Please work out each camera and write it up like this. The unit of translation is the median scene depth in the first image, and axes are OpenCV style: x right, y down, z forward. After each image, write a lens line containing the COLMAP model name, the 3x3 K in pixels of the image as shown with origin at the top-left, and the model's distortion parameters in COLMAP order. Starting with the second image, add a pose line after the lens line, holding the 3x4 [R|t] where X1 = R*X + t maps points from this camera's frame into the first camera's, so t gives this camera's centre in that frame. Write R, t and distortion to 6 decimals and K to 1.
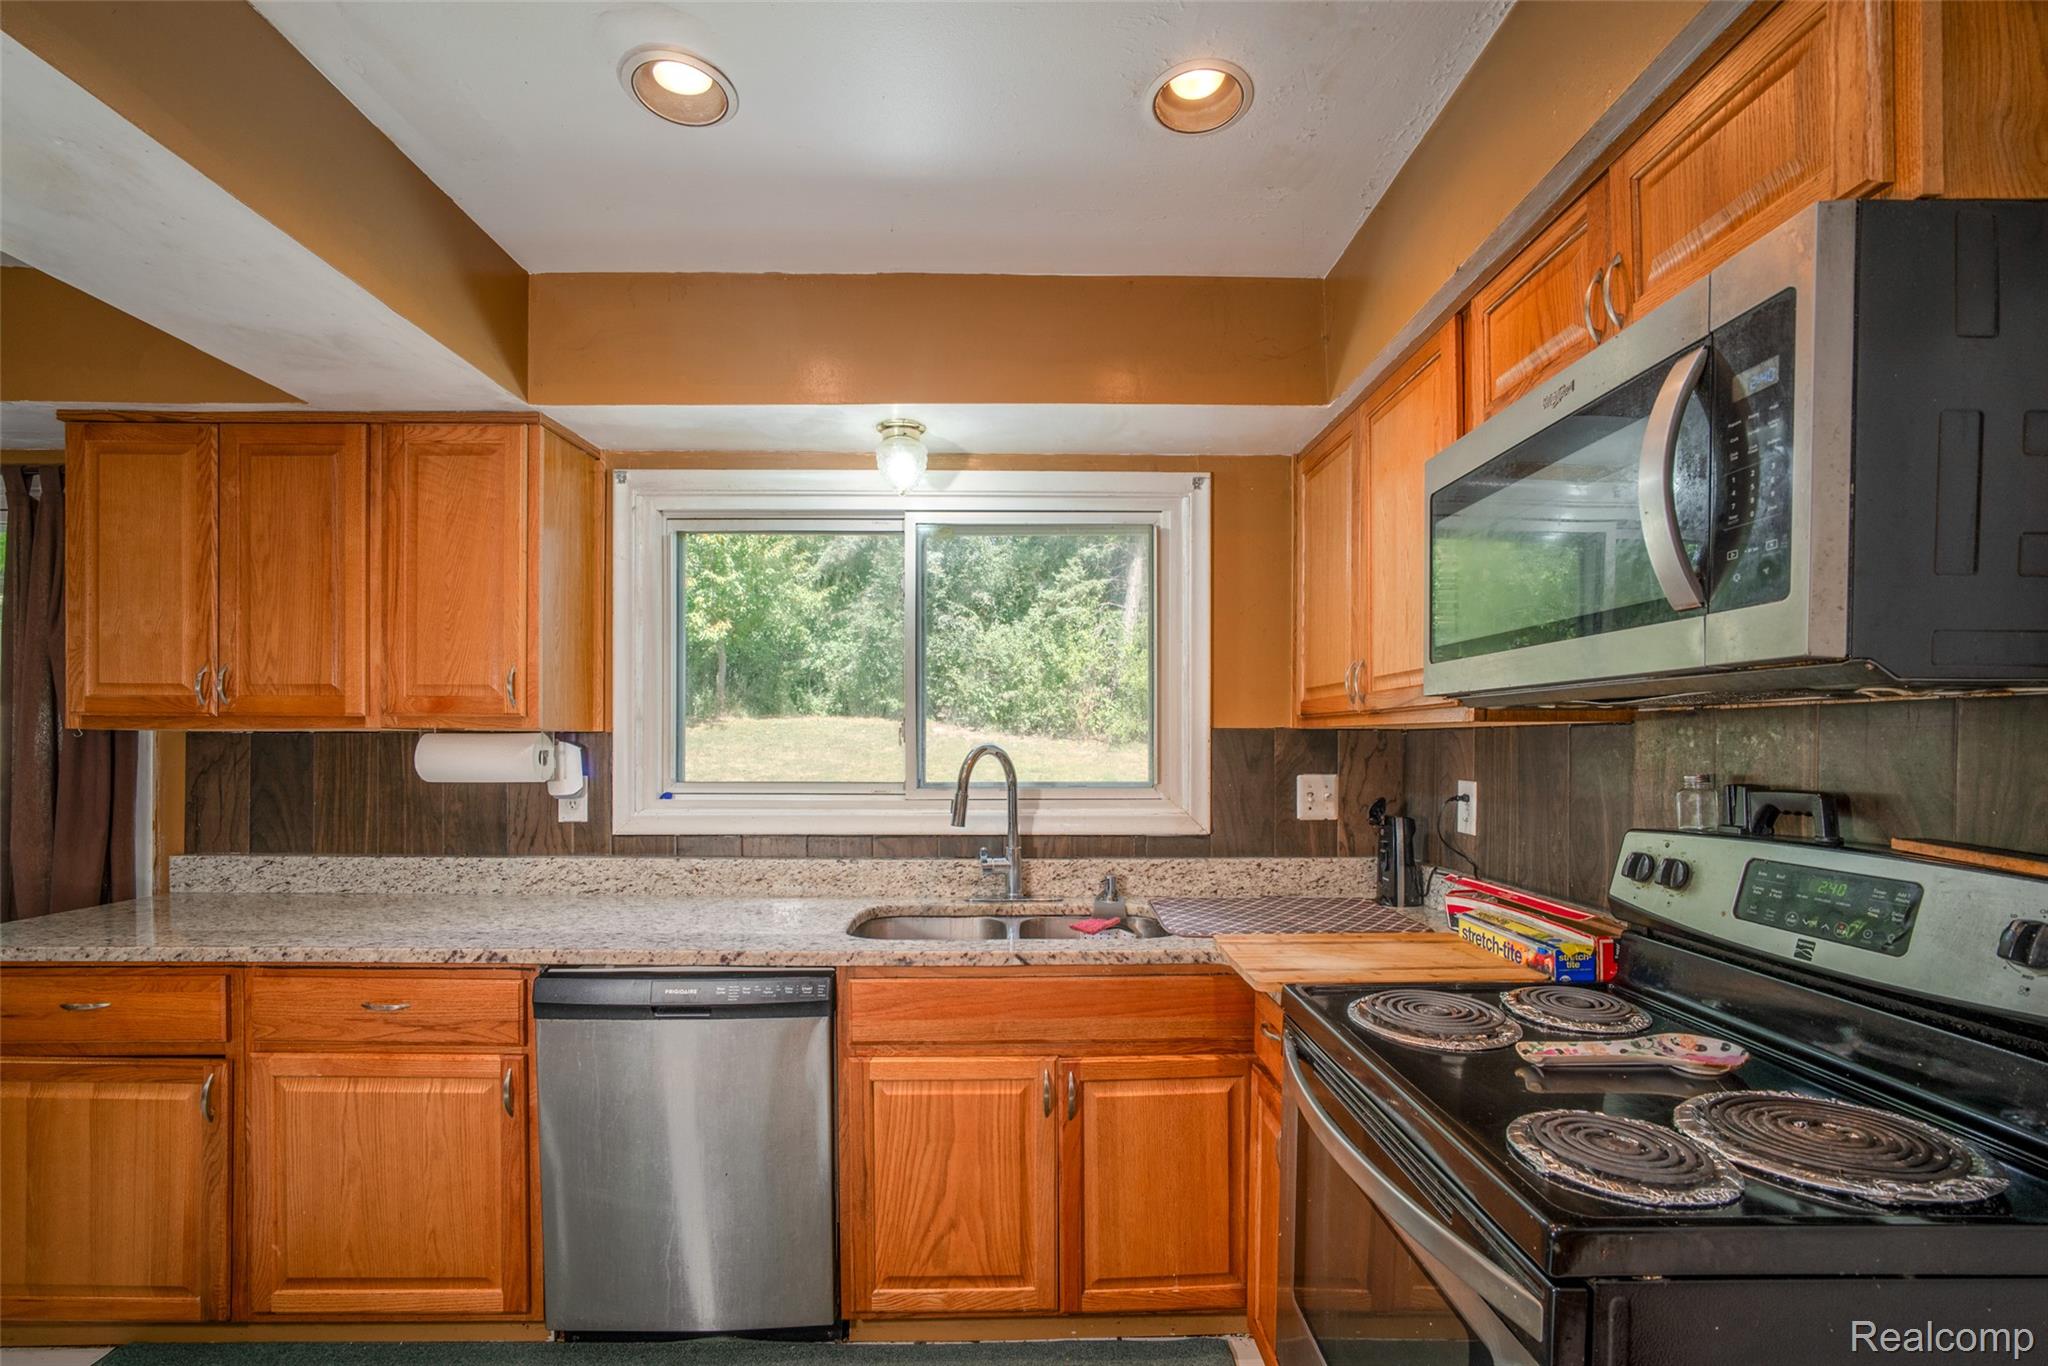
lens RADIAL K [[876.0, 0, 1033.5], [0, 876.0, 759.2], [0, 0, 1]] dist [-0.029755, 0.011815]
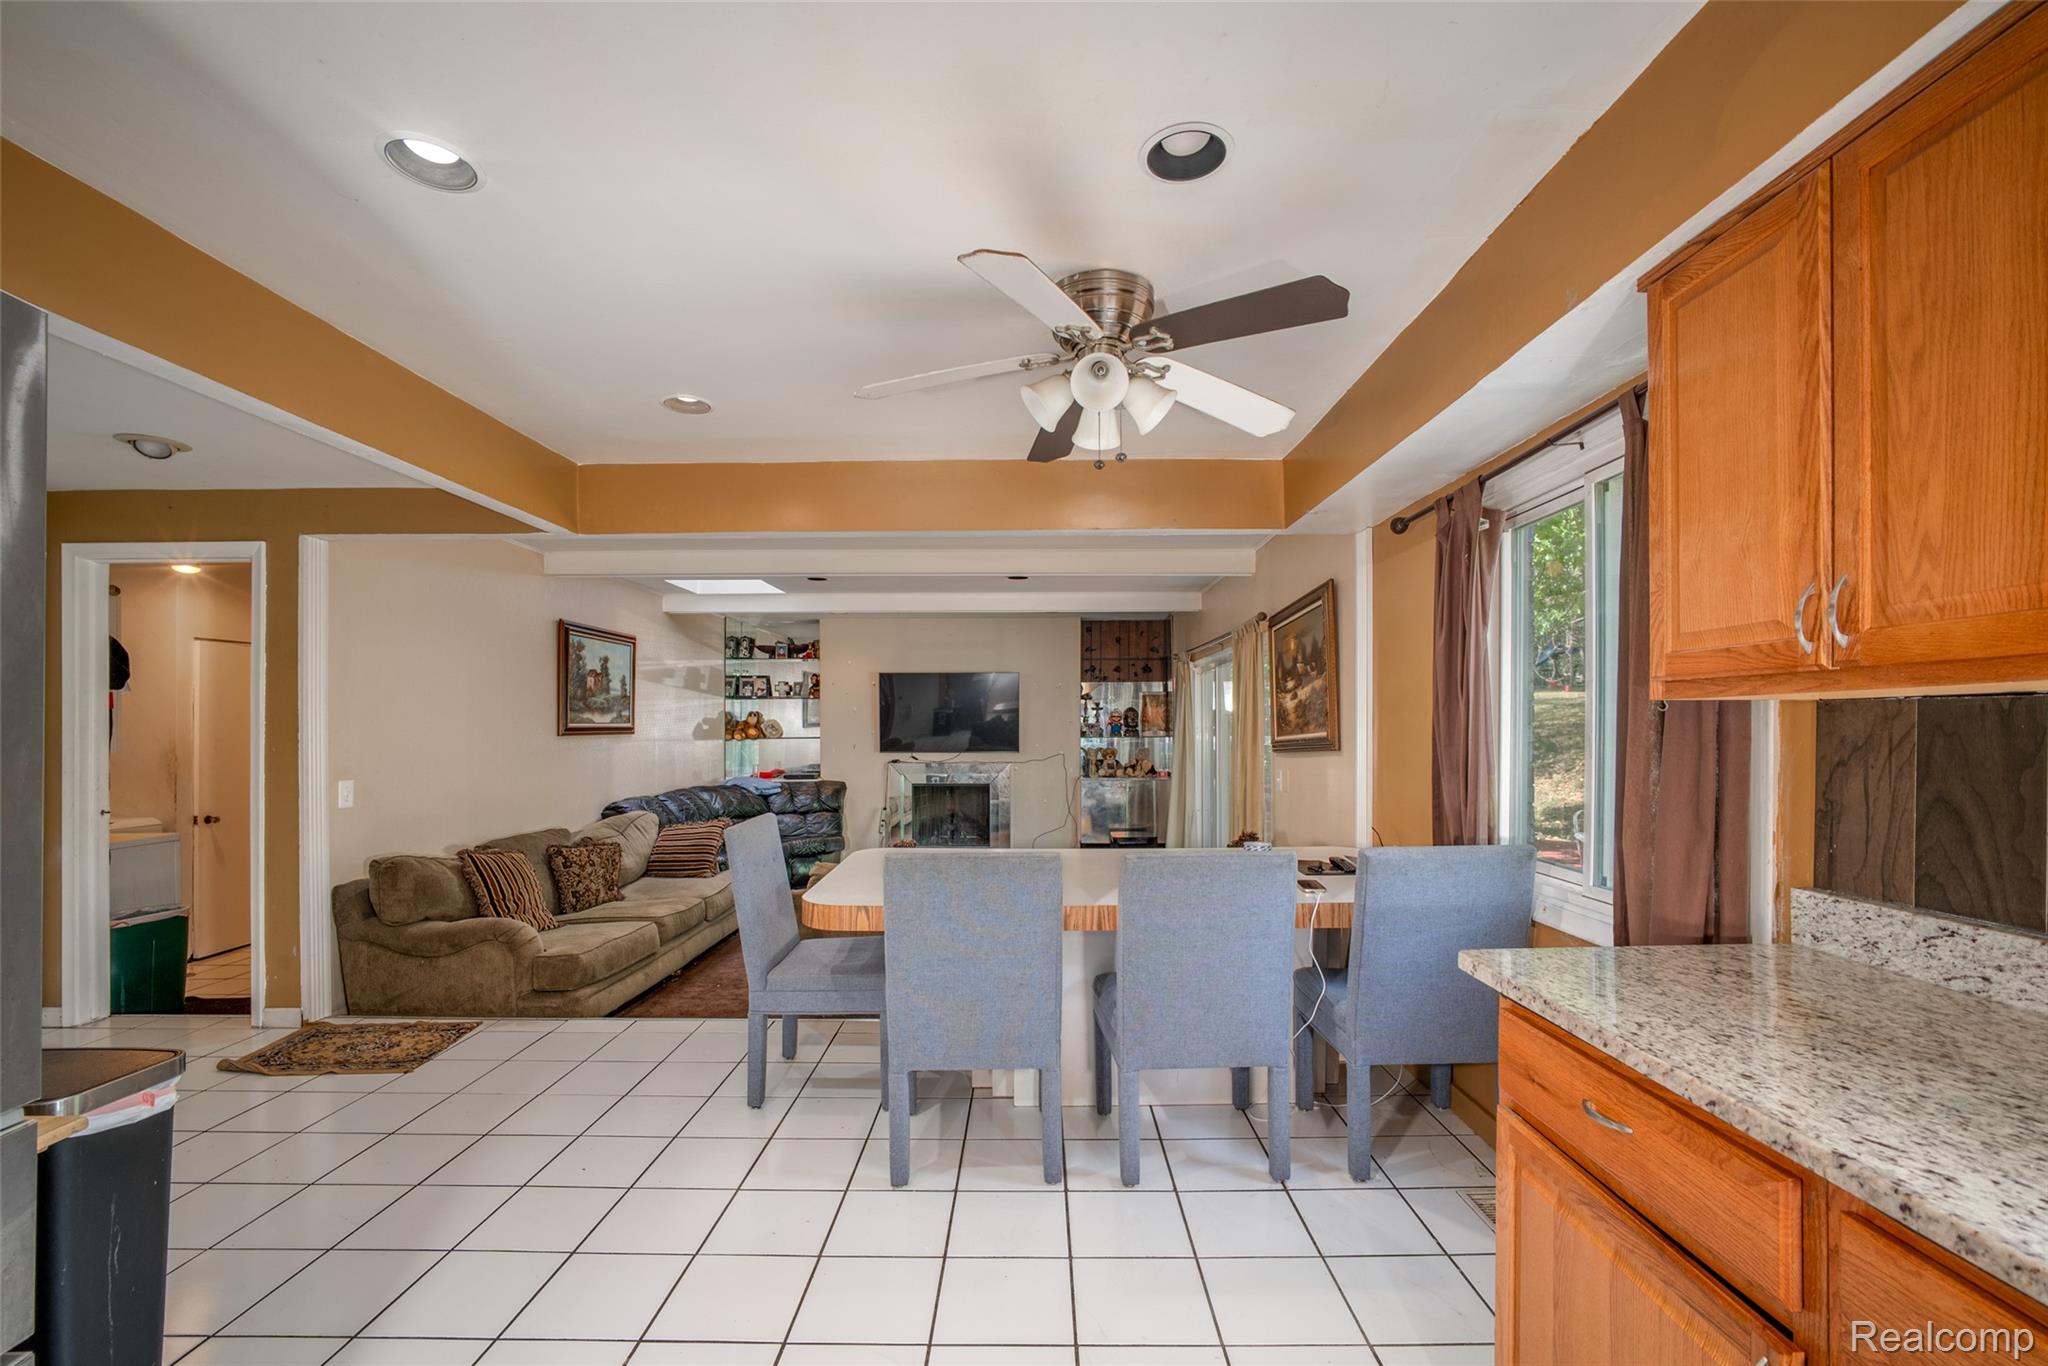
lens RADIAL K [[872.2, 0, 1020.5], [0, 872.2, 727.3], [0, 0, 1]] dist [-0.026691, 0.010698]
pose [[-0.037544, -0.004491, -0.999285, -0.317700], [-0.005838, 0.999974, -0.004275, -0.005237], [0.999278, 0.005673, -0.037569, 0.428652]]
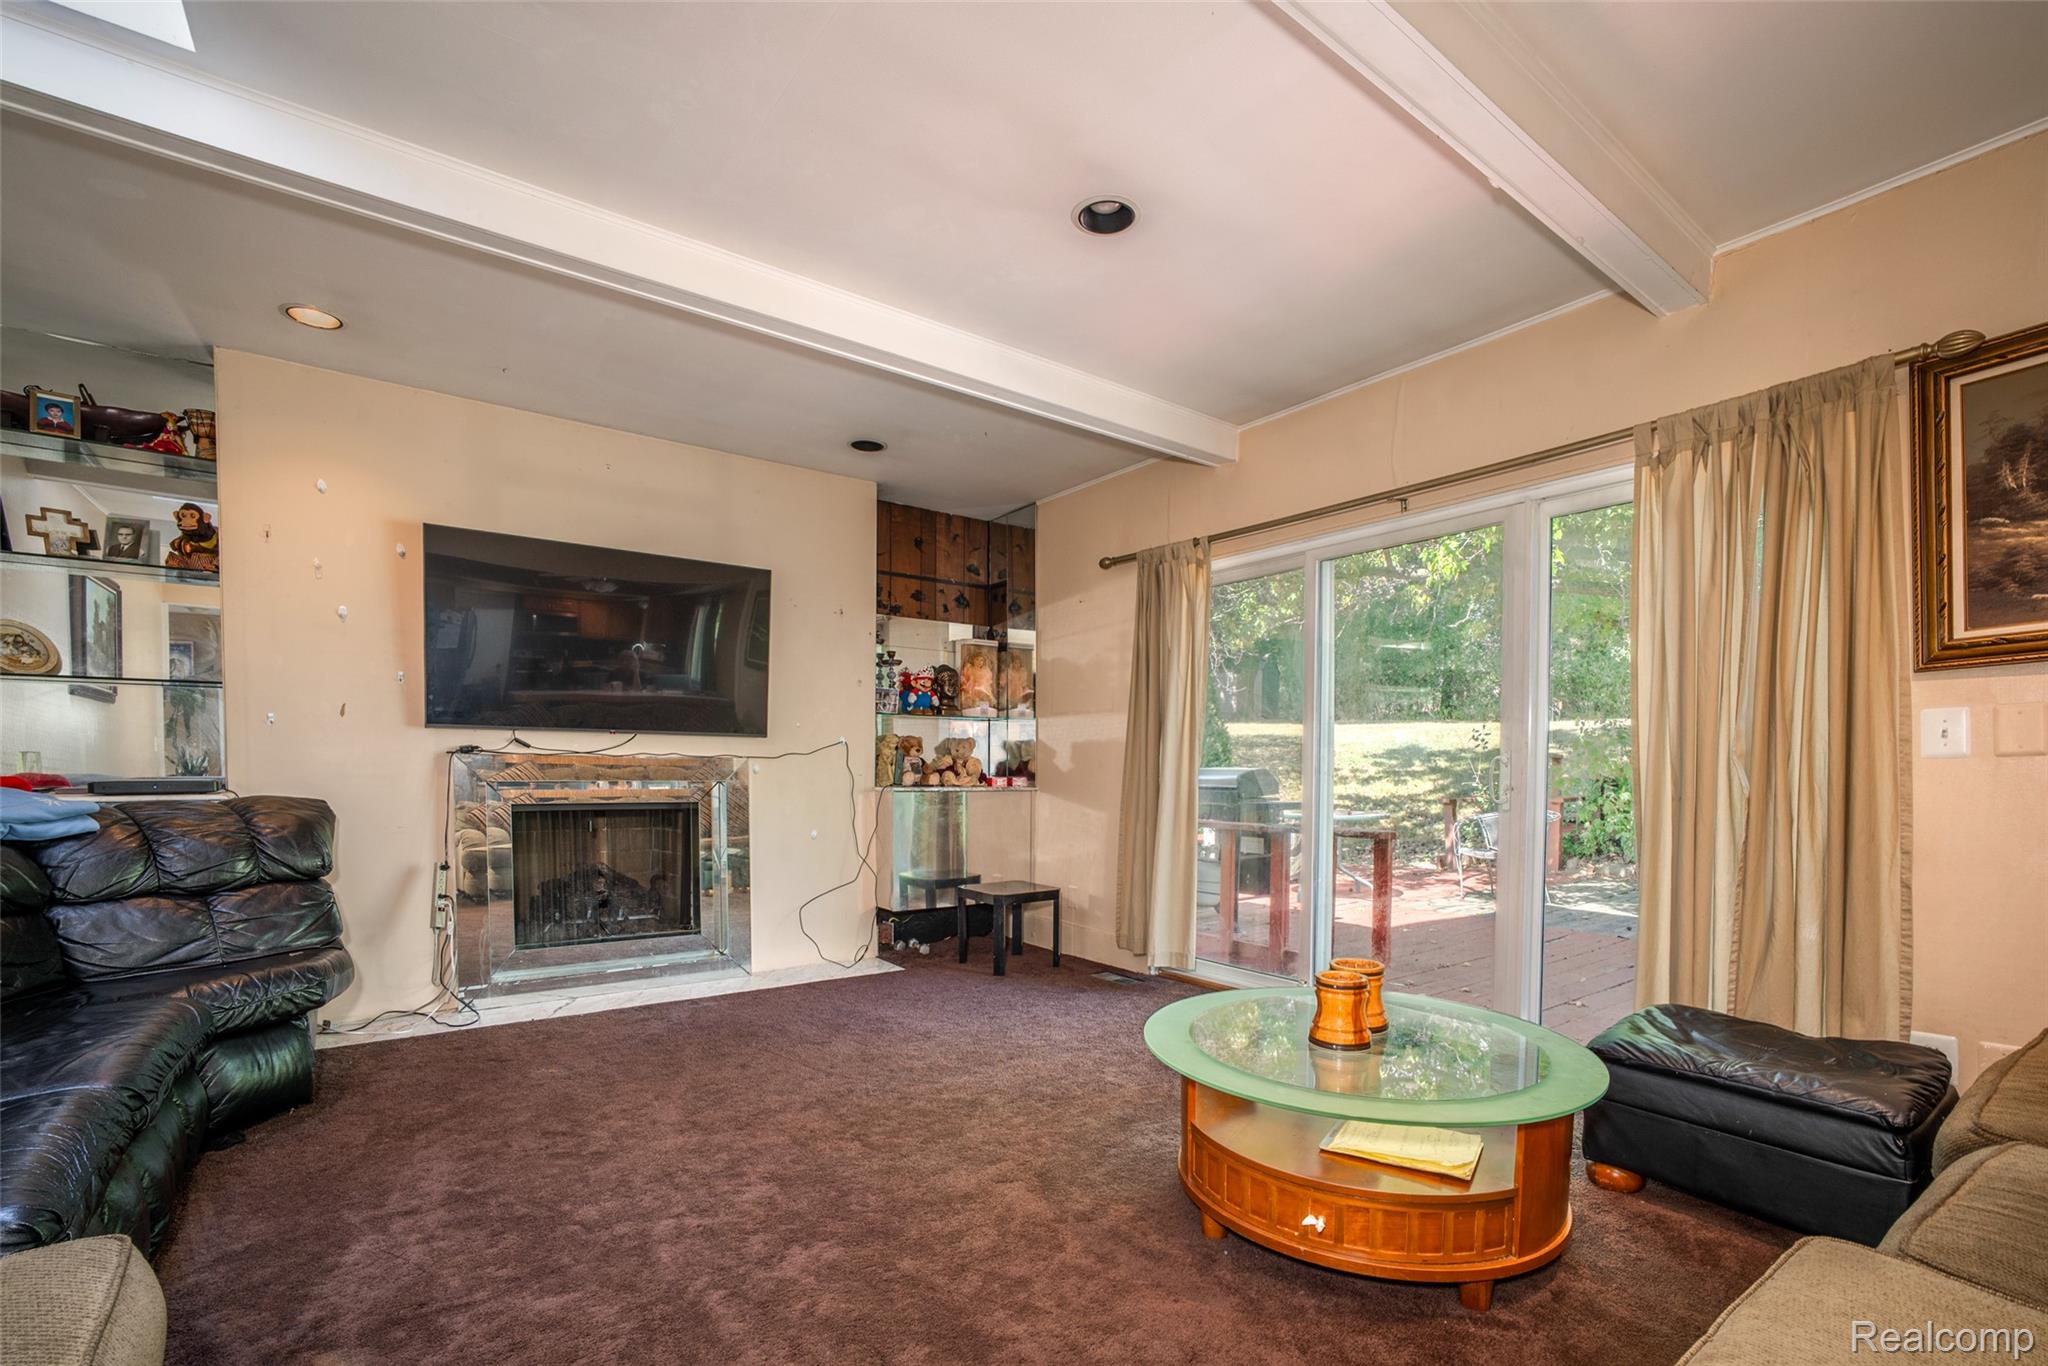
lens RADIAL K [[901.6, 0, 1032.6], [0, 901.6, 802.4], [0, 0, 1]] dist [-0.033551, 0.013857]
pose [[0.578763, 0.028872, -0.814984, -2.278313], [-0.011397, 0.999562, 0.027318, 0.173855], [0.815416, -0.006522, 0.578839, -0.383232]]
